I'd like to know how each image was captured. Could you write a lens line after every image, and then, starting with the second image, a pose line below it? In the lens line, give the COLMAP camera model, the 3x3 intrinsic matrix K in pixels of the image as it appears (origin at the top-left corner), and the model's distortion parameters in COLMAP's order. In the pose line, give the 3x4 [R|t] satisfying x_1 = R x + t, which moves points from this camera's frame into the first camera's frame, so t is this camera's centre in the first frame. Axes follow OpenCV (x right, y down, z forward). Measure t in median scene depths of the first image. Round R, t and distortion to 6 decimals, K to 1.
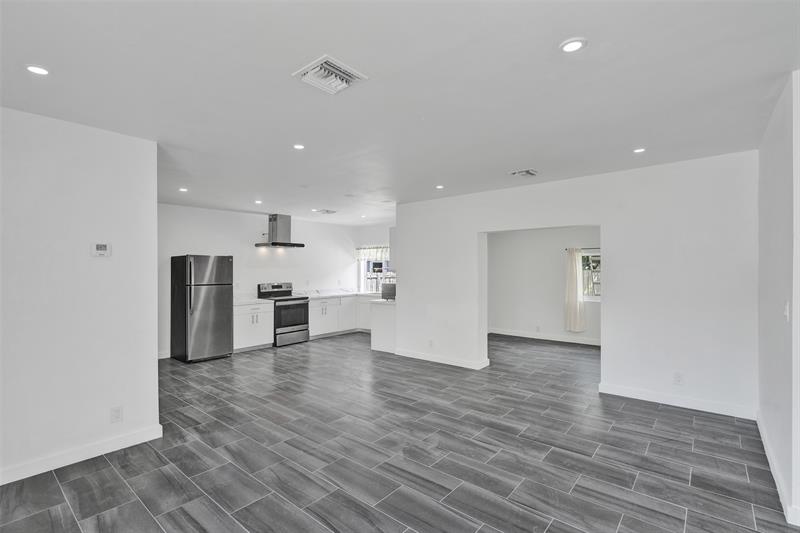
lens RADIAL K [[372.9, 0, 400.0], [0, 372.9, 266.5], [0, 0, 1]] dist [-0.009027, -0.000293]
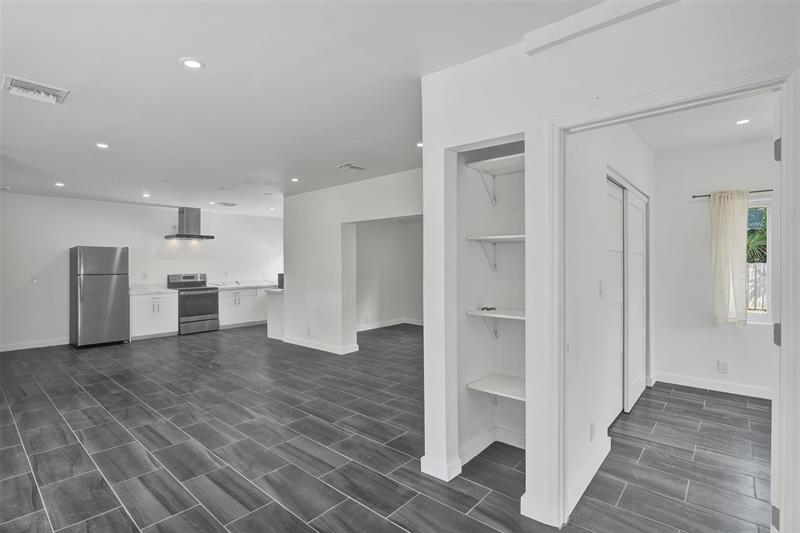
lens RADIAL K [[387.7, 0, 397.6], [0, 387.7, 262.7], [0, 0, 1]] dist [-0.004214, -0.000439]
pose [[0.999719, -0.003096, -0.023505, 0.307251], [0.003190, 0.999987, 0.003983, 0.012194], [0.023493, -0.004057, 0.999716, -0.064209]]
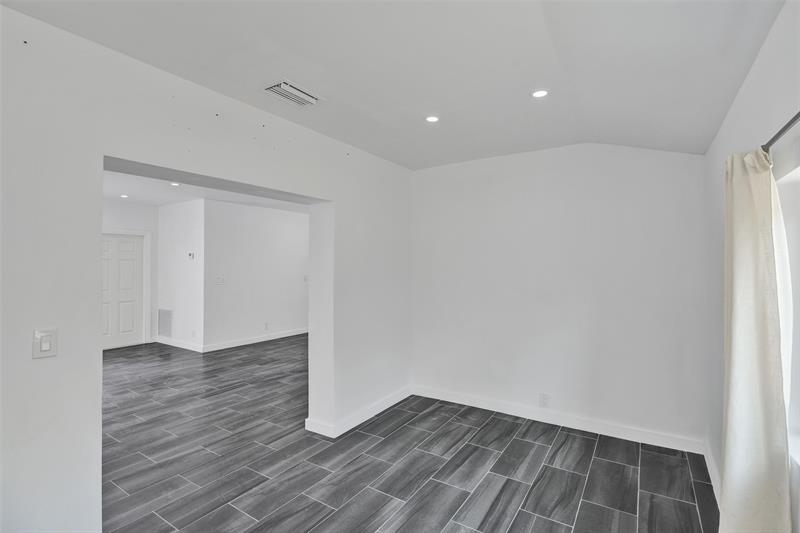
lens RADIAL K [[372.9, 0, 400.0], [0, 372.9, 266.5], [0, 0, 1]] dist [-0.009027, -0.000293]
pose [[0.112936, -0.001925, -0.993600, 0.647368], [0.014000, 0.999902, -0.000345, 0.011427], [0.993504, -0.013871, 0.112952, 0.846767]]
